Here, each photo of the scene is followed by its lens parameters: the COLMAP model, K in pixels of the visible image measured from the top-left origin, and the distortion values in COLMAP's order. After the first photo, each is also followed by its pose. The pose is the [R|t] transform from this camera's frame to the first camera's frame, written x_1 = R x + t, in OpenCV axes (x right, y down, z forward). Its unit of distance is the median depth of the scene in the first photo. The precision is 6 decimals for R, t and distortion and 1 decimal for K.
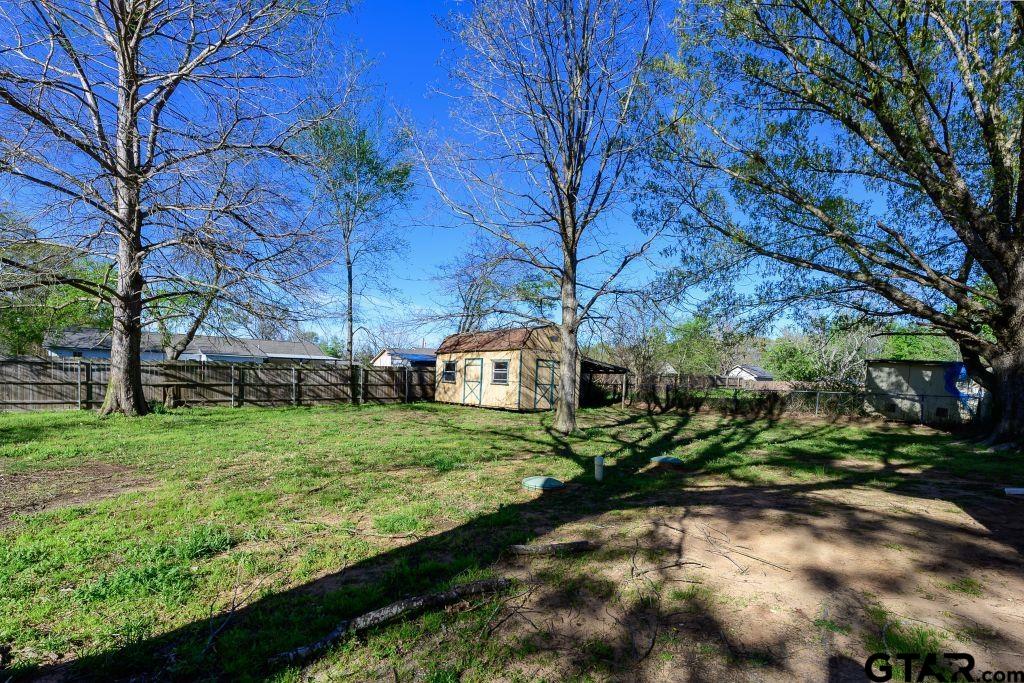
lens RADIAL K [[415.4, 0, 512.0], [0, 415.4, 335.2], [0, 0, 1]] dist [-0.001225, -0.000023]
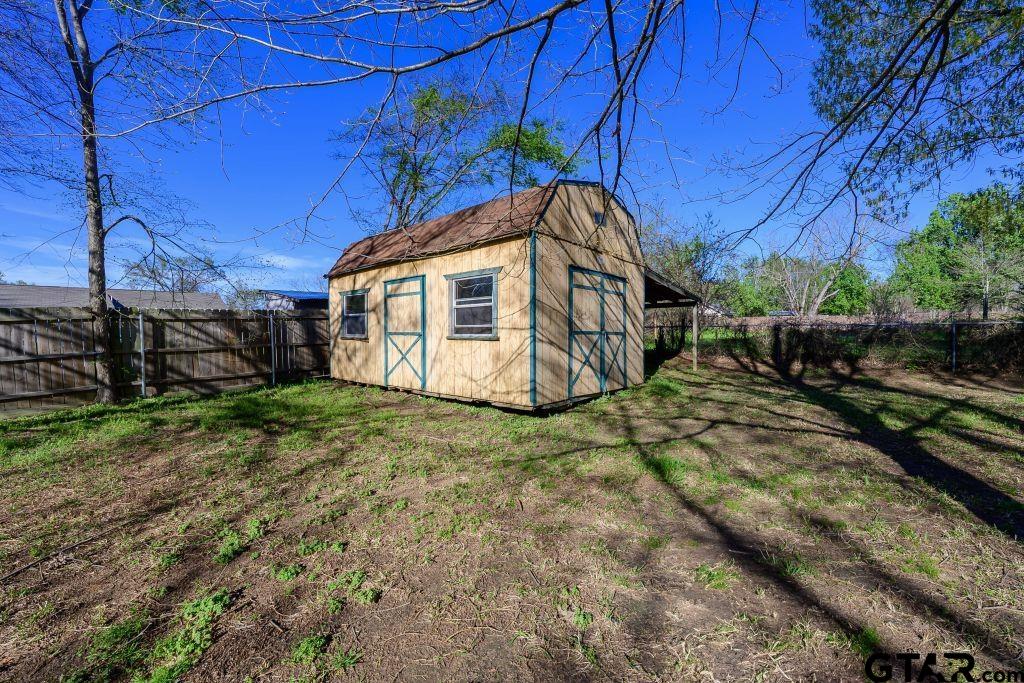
lens RADIAL K [[415.4, 0, 512.0], [0, 415.4, 335.2], [0, 0, 1]] dist [-0.001225, -0.000023]
pose [[0.993931, -0.048526, 0.098719, -0.029858], [0.035751, 0.991221, 0.127290, 0.066121], [-0.104030, -0.122988, 0.986941, 0.597012]]
